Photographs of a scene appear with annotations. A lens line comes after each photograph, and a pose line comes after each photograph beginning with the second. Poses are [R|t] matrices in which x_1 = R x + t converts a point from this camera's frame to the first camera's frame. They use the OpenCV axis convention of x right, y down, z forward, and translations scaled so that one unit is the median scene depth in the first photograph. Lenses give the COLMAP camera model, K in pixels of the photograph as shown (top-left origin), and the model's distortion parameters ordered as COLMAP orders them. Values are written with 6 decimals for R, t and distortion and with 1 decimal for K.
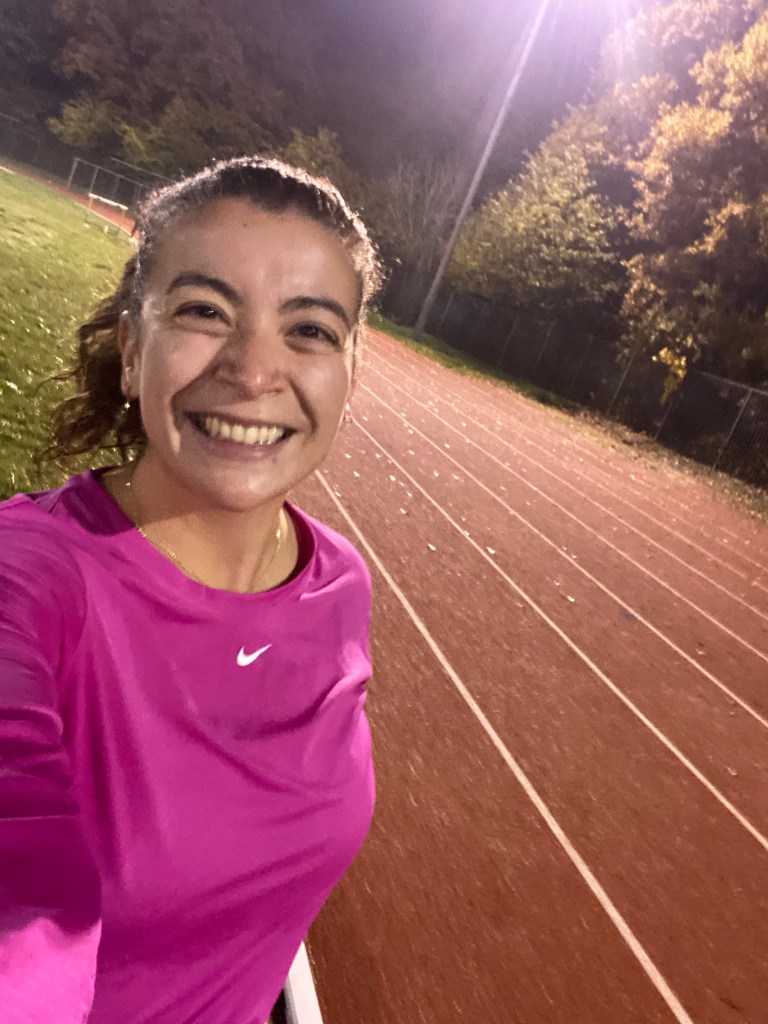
lens RADIAL K [[791.8, 0, 384.0], [0, 791.8, 512.0], [0, 0, 1]] dist [-0.001049, -0.000342]
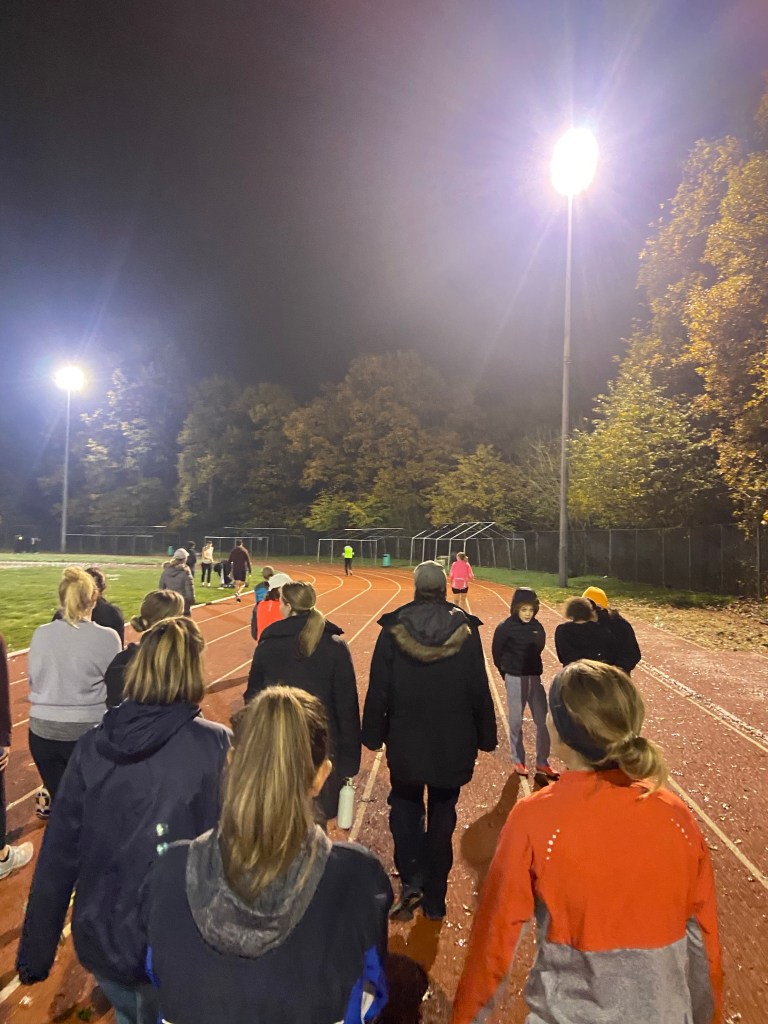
lens RADIAL K [[791.8, 0, 384.0], [0, 791.8, 512.0], [0, 0, 1]] dist [-0.001049, -0.000342]
pose [[0.801030, -0.353660, -0.482987, 0.342979], [0.122443, 0.886566, -0.446104, 0.109328], [0.585969, 0.298205, 0.753468, 0.064988]]
